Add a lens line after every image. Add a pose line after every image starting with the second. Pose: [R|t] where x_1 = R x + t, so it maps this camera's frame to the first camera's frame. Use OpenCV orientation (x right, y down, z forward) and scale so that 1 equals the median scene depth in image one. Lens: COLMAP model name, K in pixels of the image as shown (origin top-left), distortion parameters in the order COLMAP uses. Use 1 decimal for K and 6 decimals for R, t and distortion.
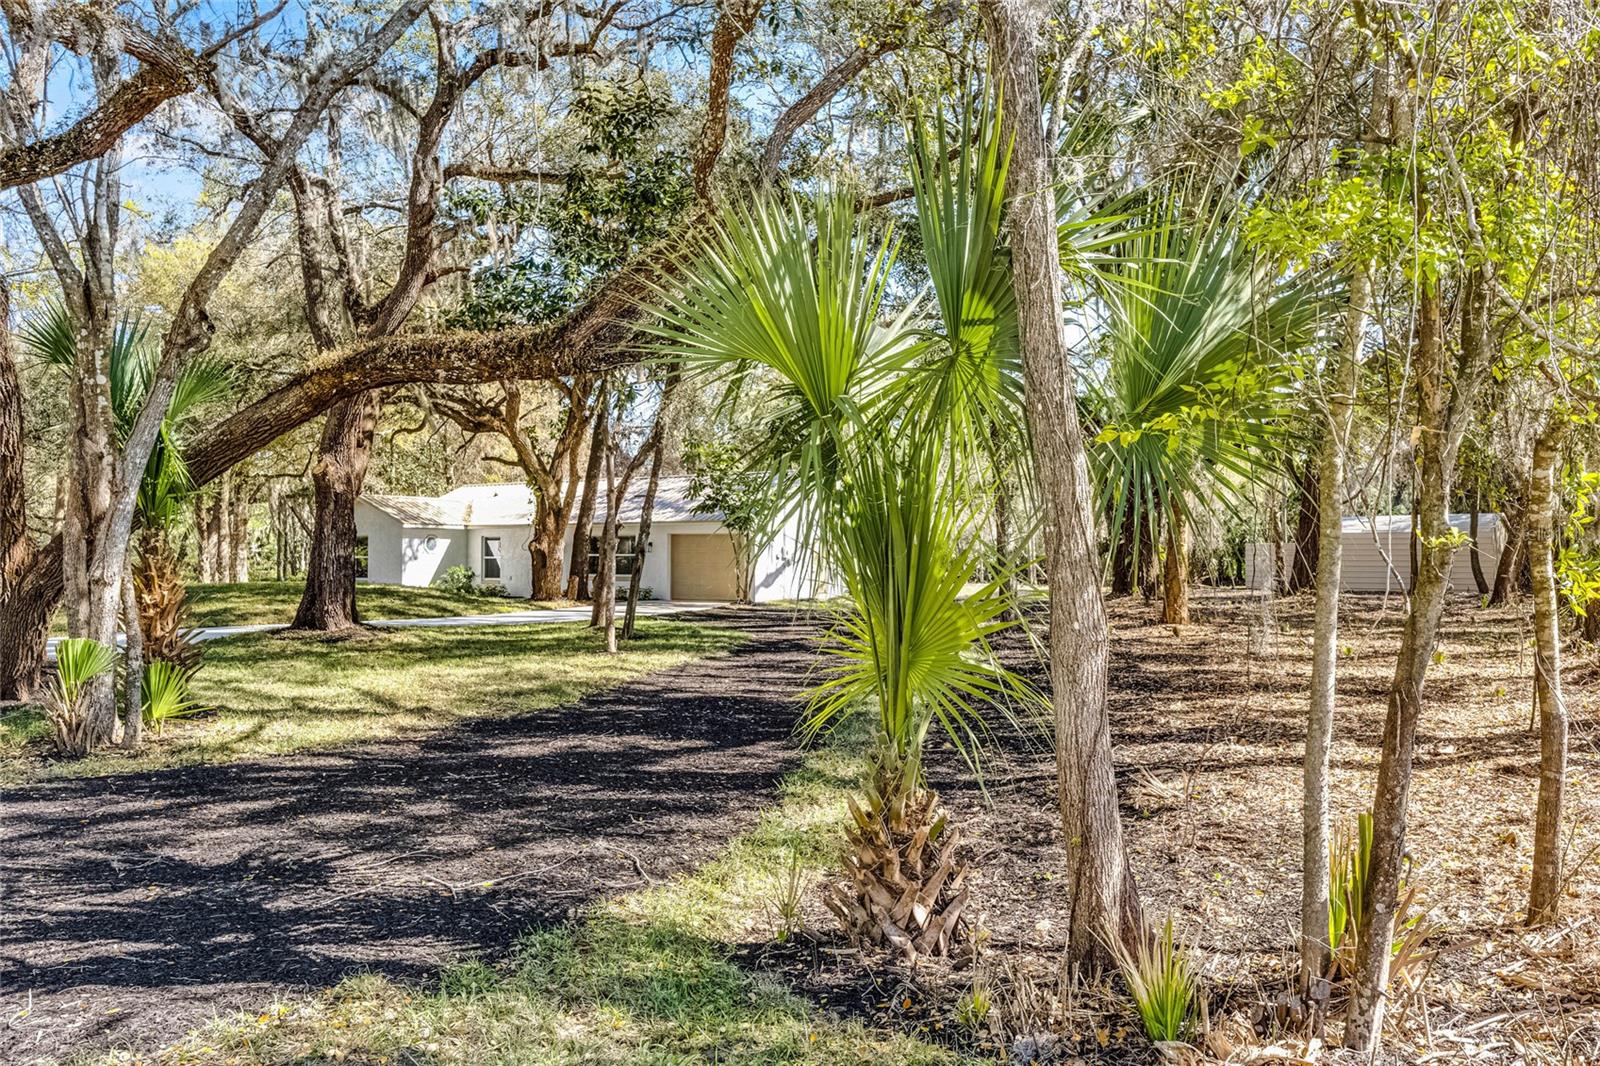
lens RADIAL K [[1216.2, 0, 795.9], [0, 1216.2, 535.7], [0, 0, 1]] dist [0.005280, 0.003355]
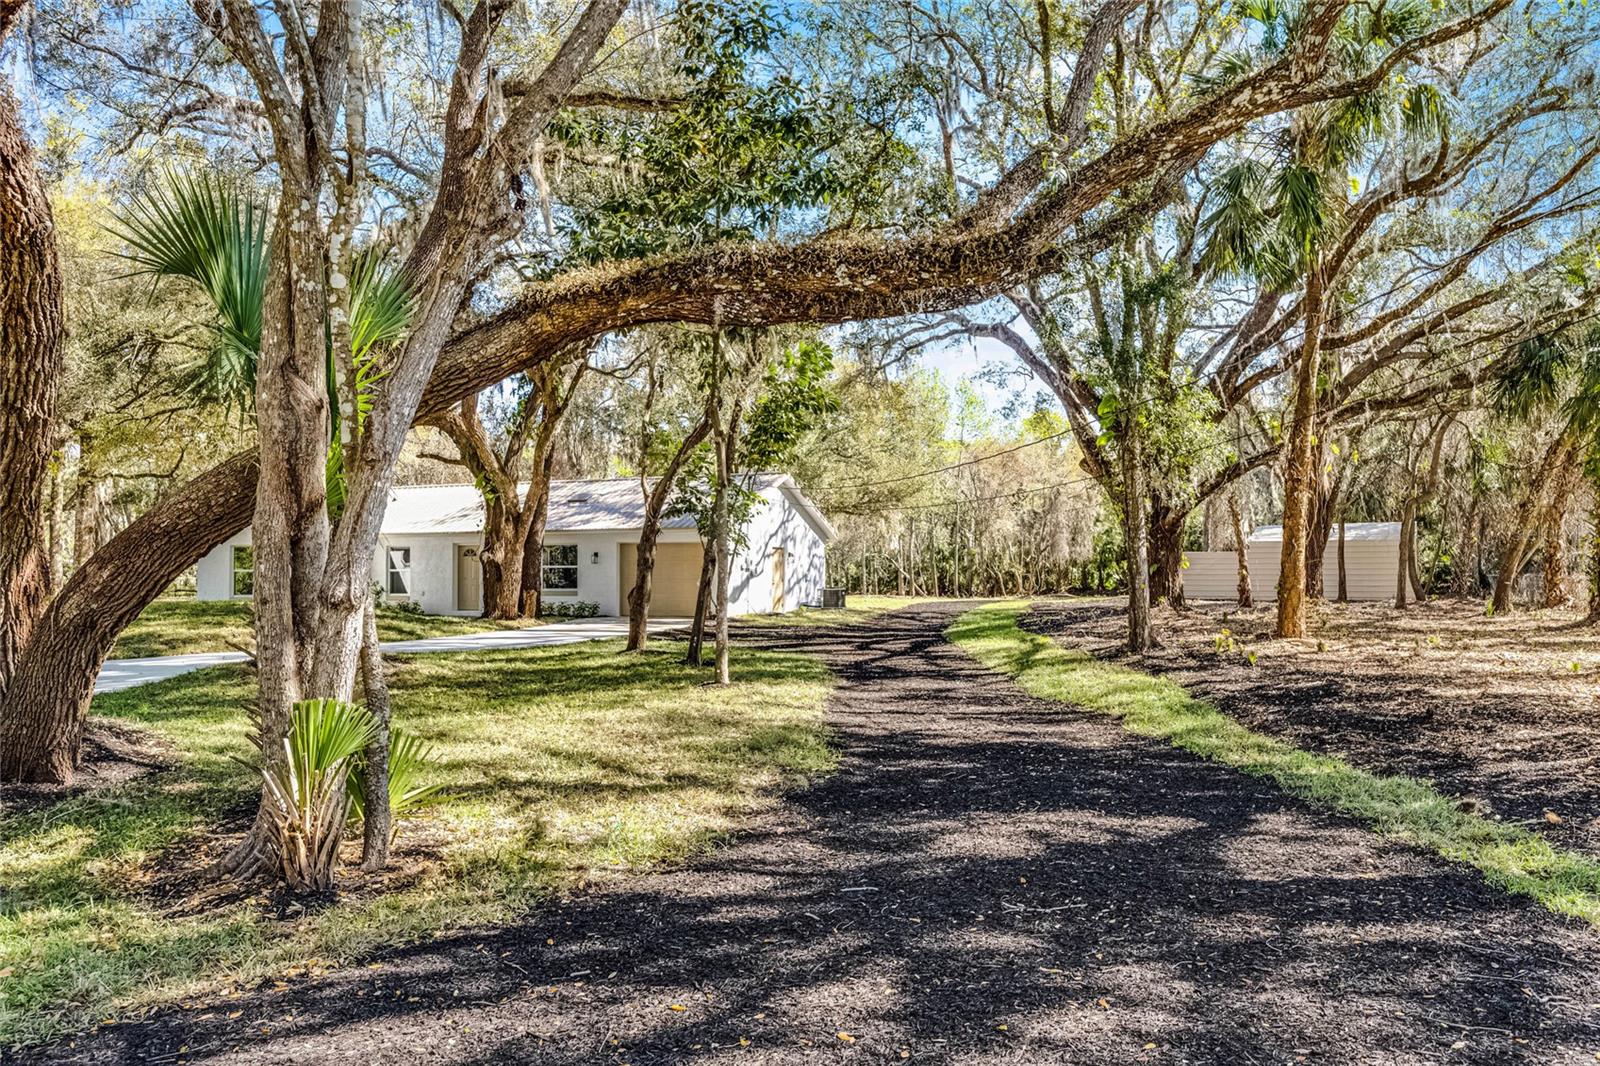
lens RADIAL K [[1216.2, 0, 803.6], [0, 1216.2, 531.8], [0, 0, 1]] dist [0.005280, 0.003355]
pose [[0.987223, -0.000395, 0.159345, -0.212452], [0.002438, 0.999917, -0.012625, 0.004299], [-0.159327, 0.012852, 0.987142, 0.170277]]
